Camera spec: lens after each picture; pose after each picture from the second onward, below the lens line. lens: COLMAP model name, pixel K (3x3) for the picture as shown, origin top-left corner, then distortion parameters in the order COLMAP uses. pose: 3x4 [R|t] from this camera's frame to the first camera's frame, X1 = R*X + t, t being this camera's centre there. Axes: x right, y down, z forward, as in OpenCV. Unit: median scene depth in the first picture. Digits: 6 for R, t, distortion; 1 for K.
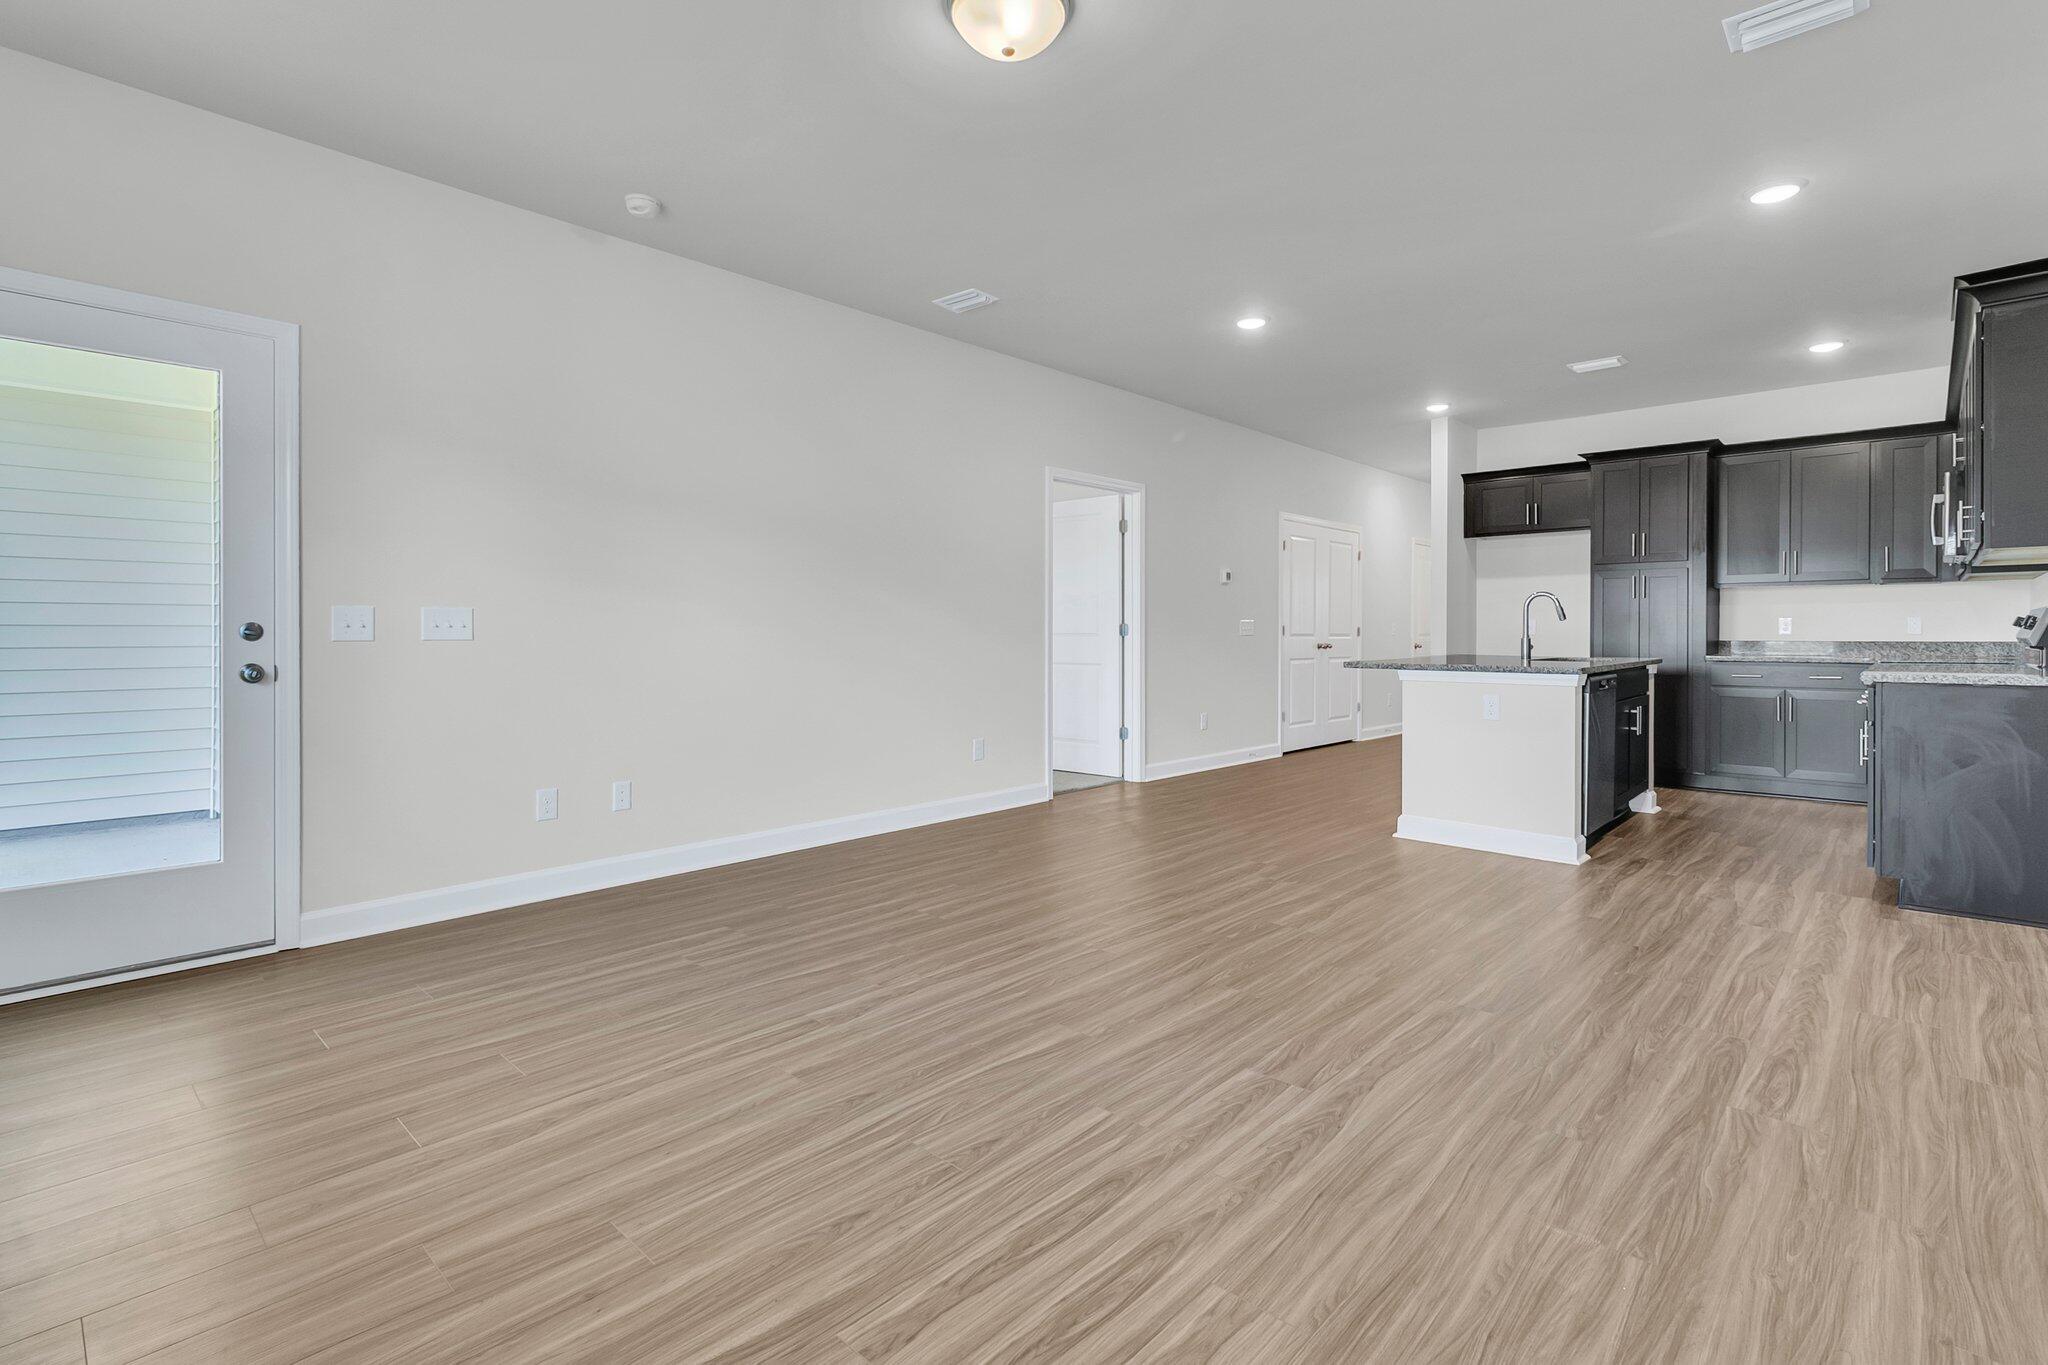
lens RADIAL K [[975.9, 0, 1039.7], [0, 975.9, 658.6], [0, 0, 1]] dist [-0.000004, 0.000005]
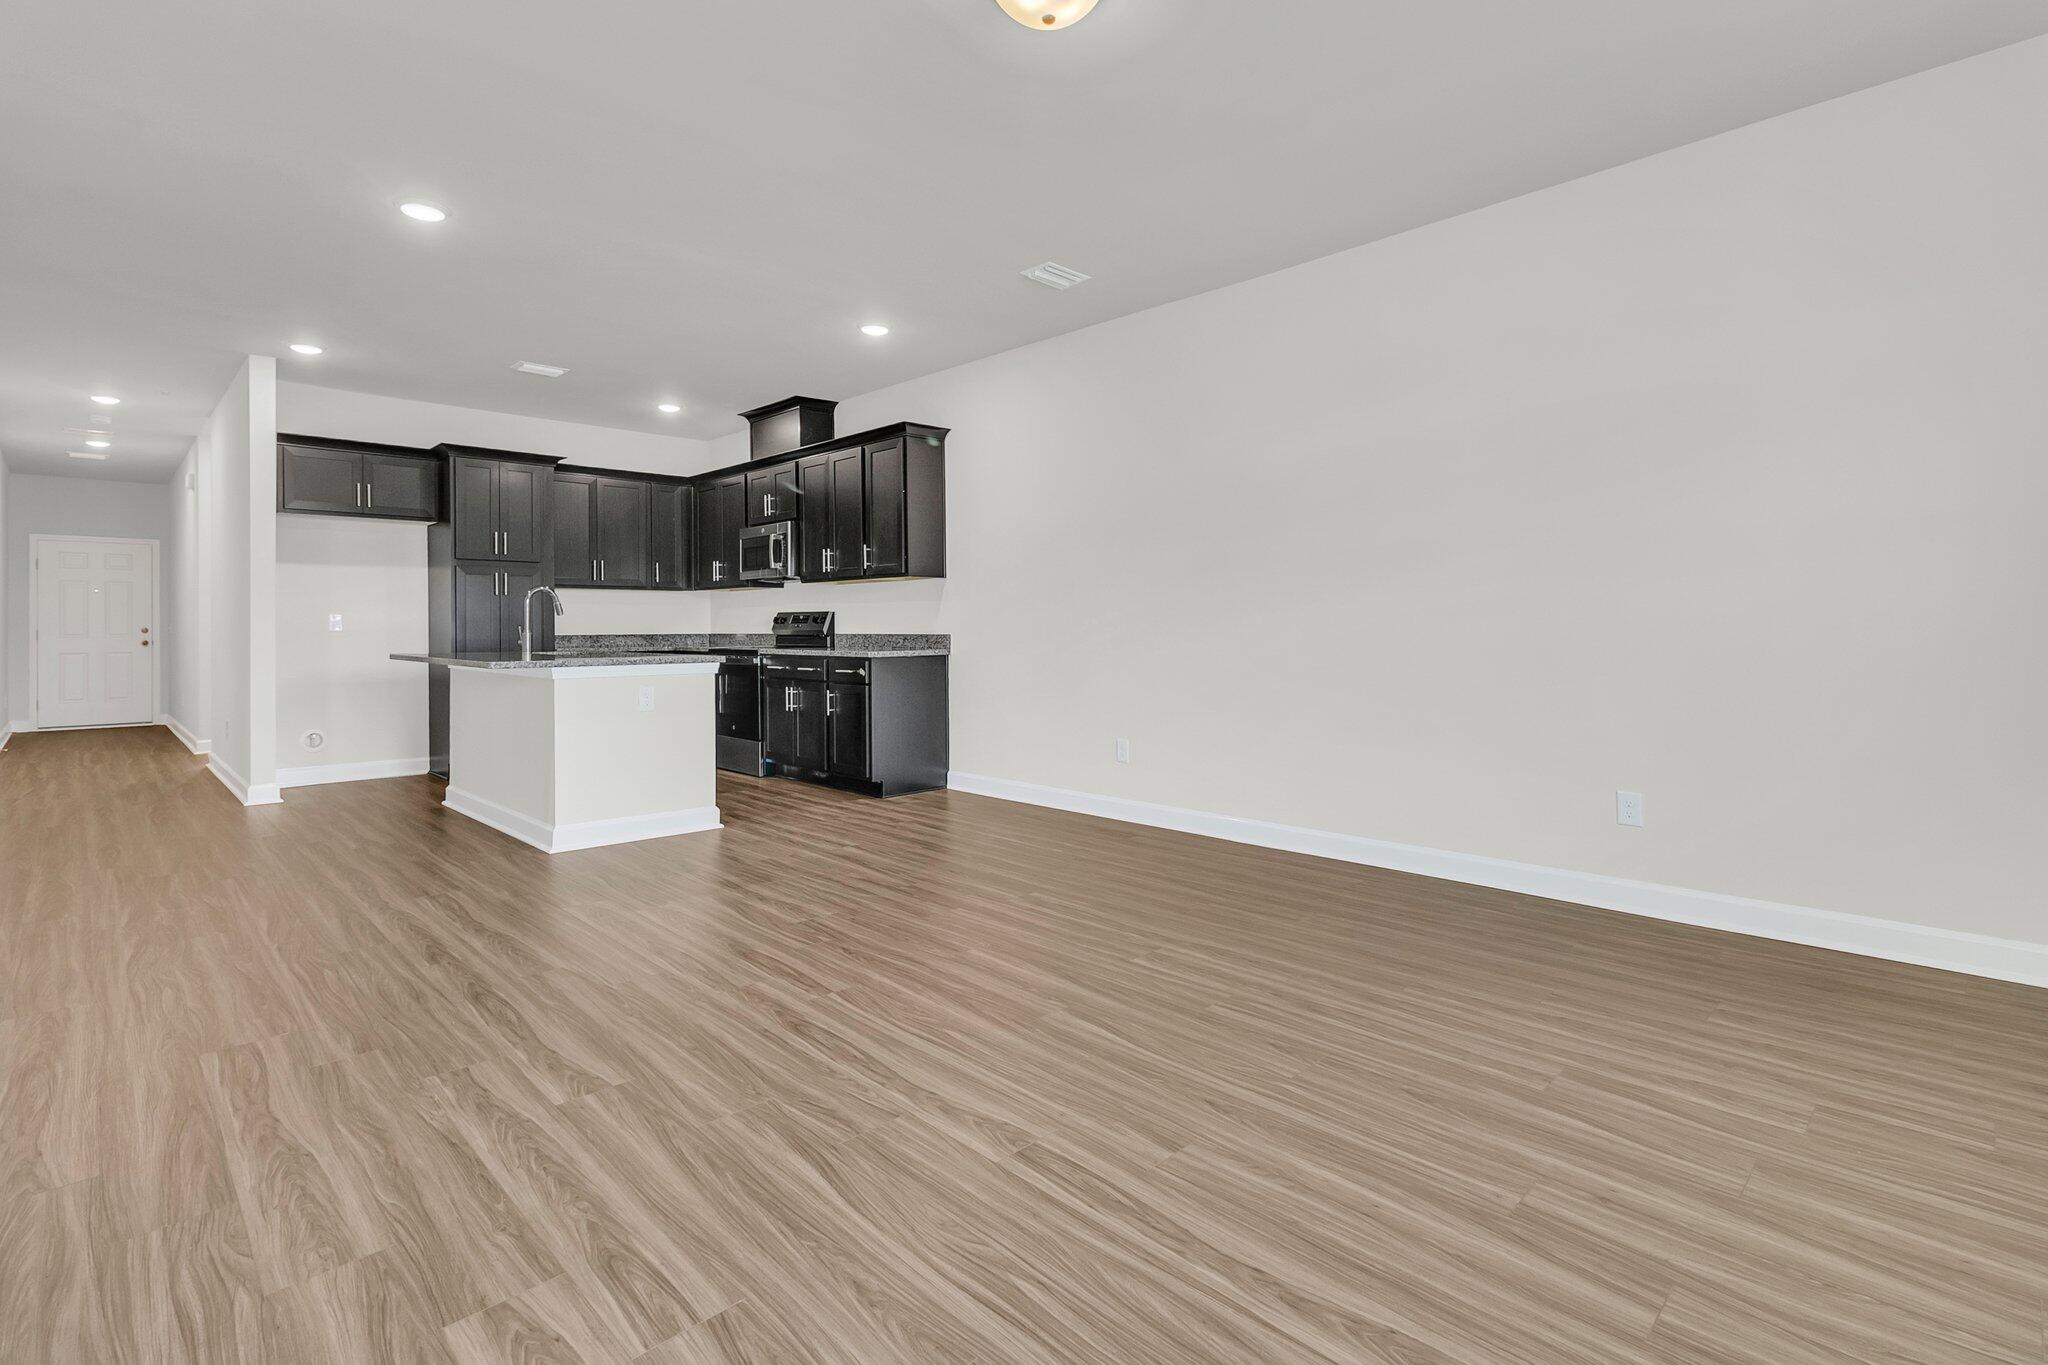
lens RADIAL K [[975.7, 0, 988.8], [0, 975.7, 710.8], [0, 0, 1]] dist [-0.000241, 0.000666]
pose [[0.049939, -0.089317, 0.994751, -0.954108], [0.032061, 0.995623, 0.087786, -0.031901], [-0.998238, 0.027508, 0.052584, 0.984692]]
